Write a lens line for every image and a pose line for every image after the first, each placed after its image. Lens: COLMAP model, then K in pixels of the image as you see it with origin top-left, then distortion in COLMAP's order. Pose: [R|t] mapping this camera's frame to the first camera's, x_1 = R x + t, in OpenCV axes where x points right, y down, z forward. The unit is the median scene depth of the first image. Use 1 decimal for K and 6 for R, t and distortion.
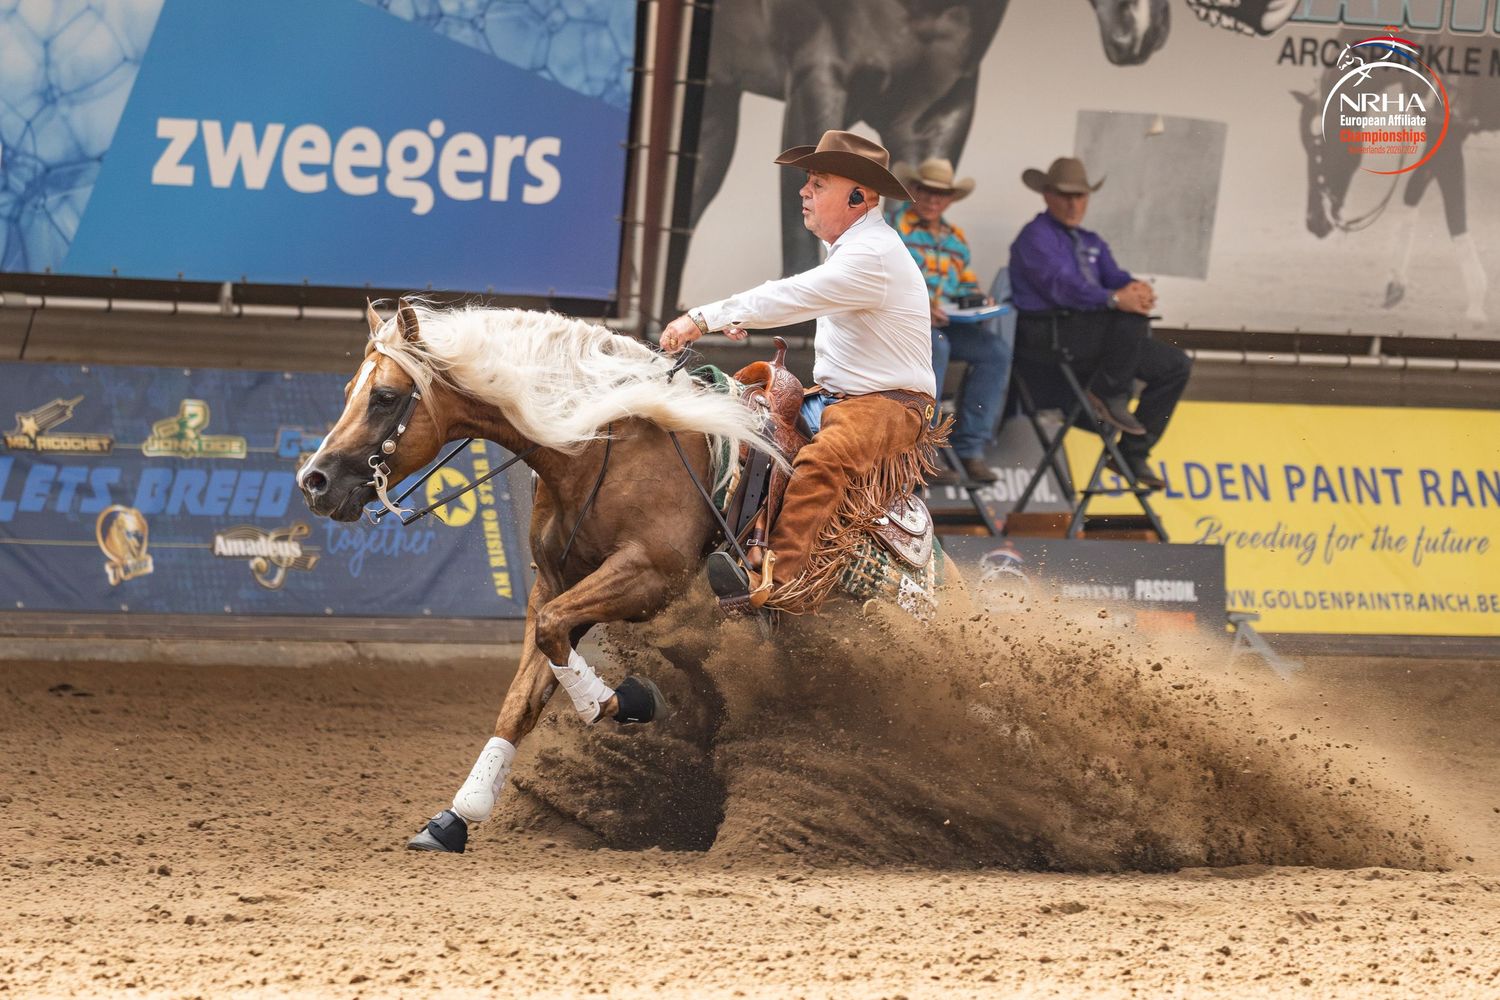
lens RADIAL K [[5693.1, 0, 746.2], [0, 5693.1, 491.4], [0, 0, 1]] dist [-0.068132, 0.000000]
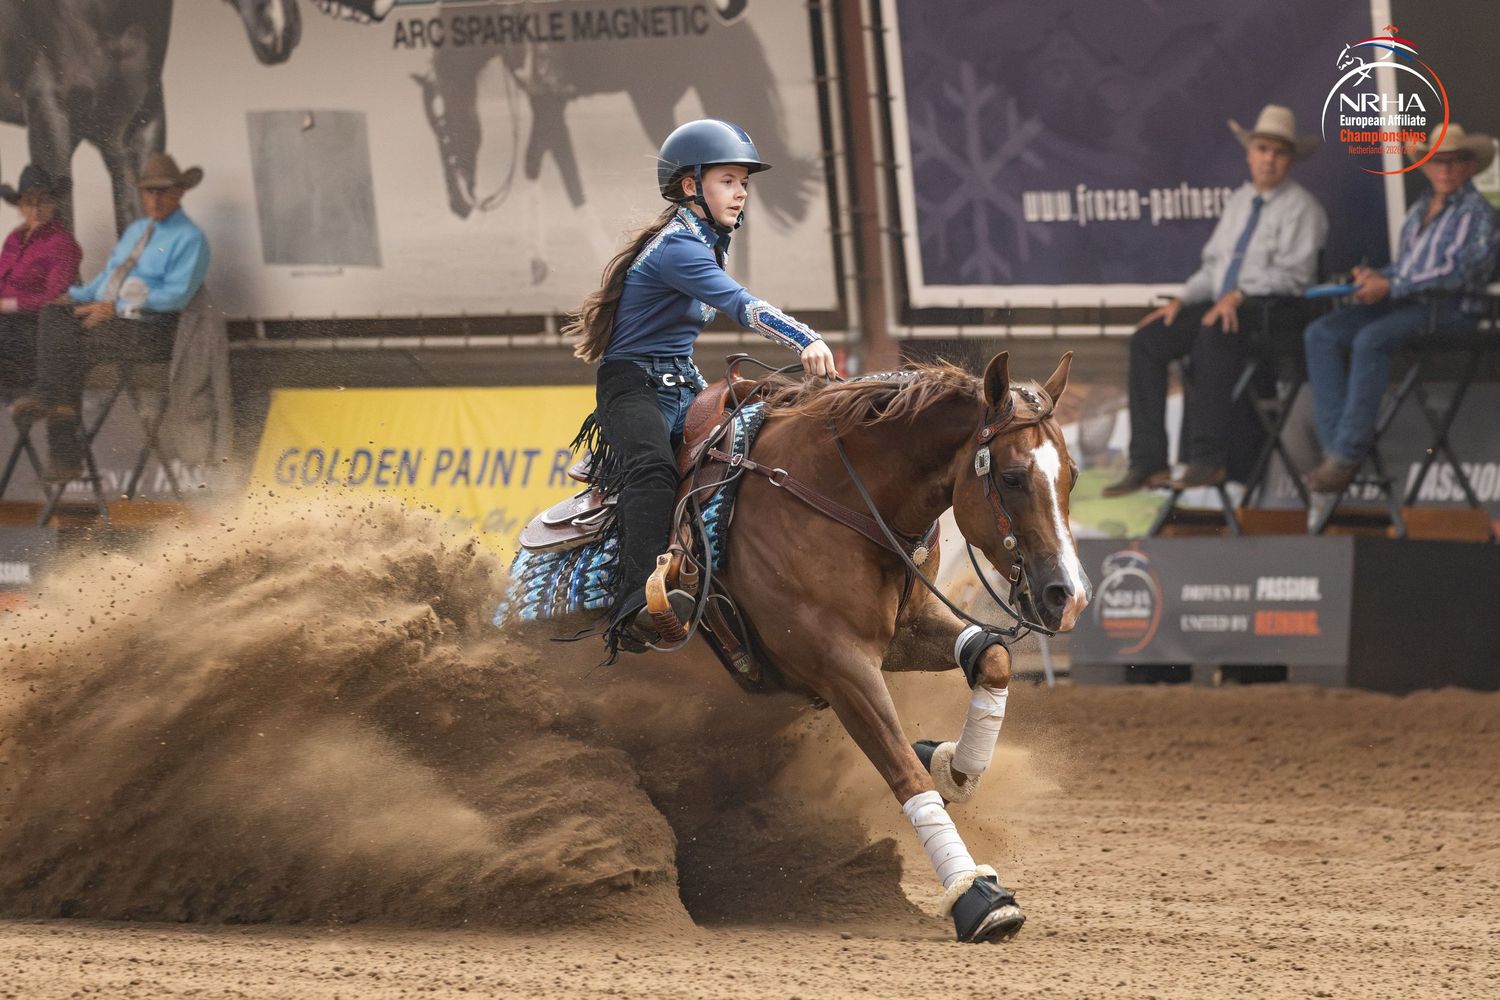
lens RADIAL K [[5678.1, 0, 759.1], [0, 5678.1, 503.9], [0, 0, 1]] dist [-0.118838, 0.000000]
pose [[0.617263, -0.022769, -0.786427, 0.876176], [0.010761, 0.999732, -0.020498, 0.024960], [0.786683, 0.004190, 0.617343, 0.415104]]
